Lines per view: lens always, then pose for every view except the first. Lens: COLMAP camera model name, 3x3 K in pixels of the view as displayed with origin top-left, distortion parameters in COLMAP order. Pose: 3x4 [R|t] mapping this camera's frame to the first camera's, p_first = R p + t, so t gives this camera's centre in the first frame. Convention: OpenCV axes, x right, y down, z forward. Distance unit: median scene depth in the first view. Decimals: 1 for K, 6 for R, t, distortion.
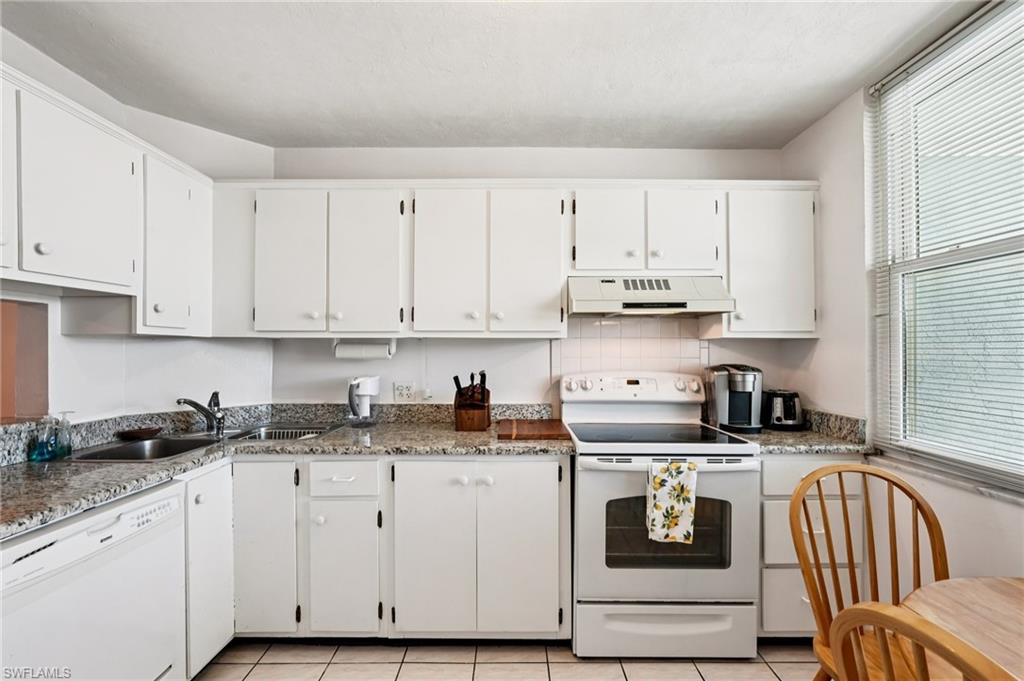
lens RADIAL K [[447.7, 0, 511.3], [0, 447.7, 349.4], [0, 0, 1]] dist [-0.014805, 0.000232]
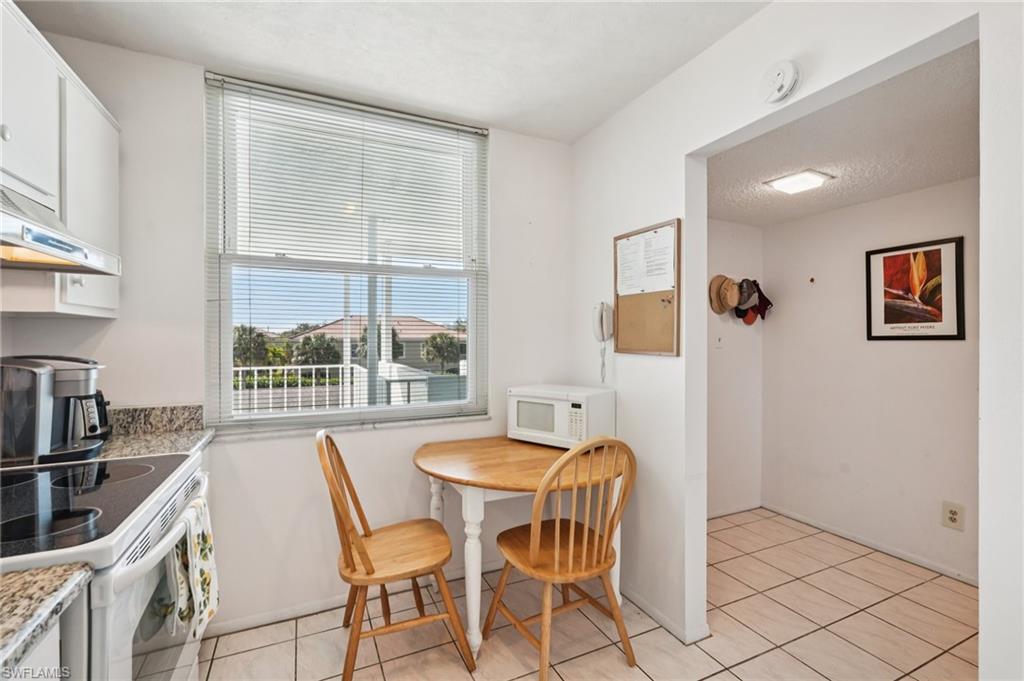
lens RADIAL K [[451.4, 0, 516.6], [0, 451.4, 344.3], [0, 0, 1]] dist [-0.000549, 0.000503]
pose [[-0.432442, -0.017165, 0.901498, -0.378376], [-0.005406, 0.999850, 0.016445, 0.003310], [-0.901645, 0.002238, -0.432470, 0.729997]]
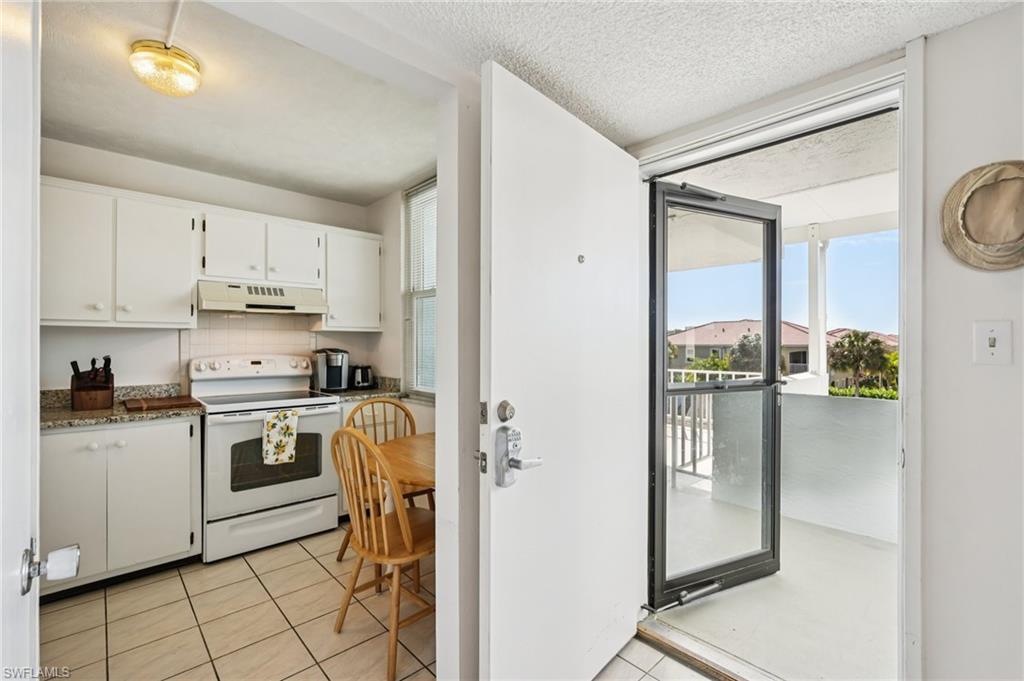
lens RADIAL K [[451.7, 0, 514.9], [0, 451.7, 340.6], [0, 0, 1]] dist [-0.018072, 0.008270]
pose [[0.728199, 0.003031, 0.685359, -0.094789], [-0.002196, 0.999995, -0.002089, 0.009844], [-0.685362, 0.000016, 0.728203, -0.569907]]
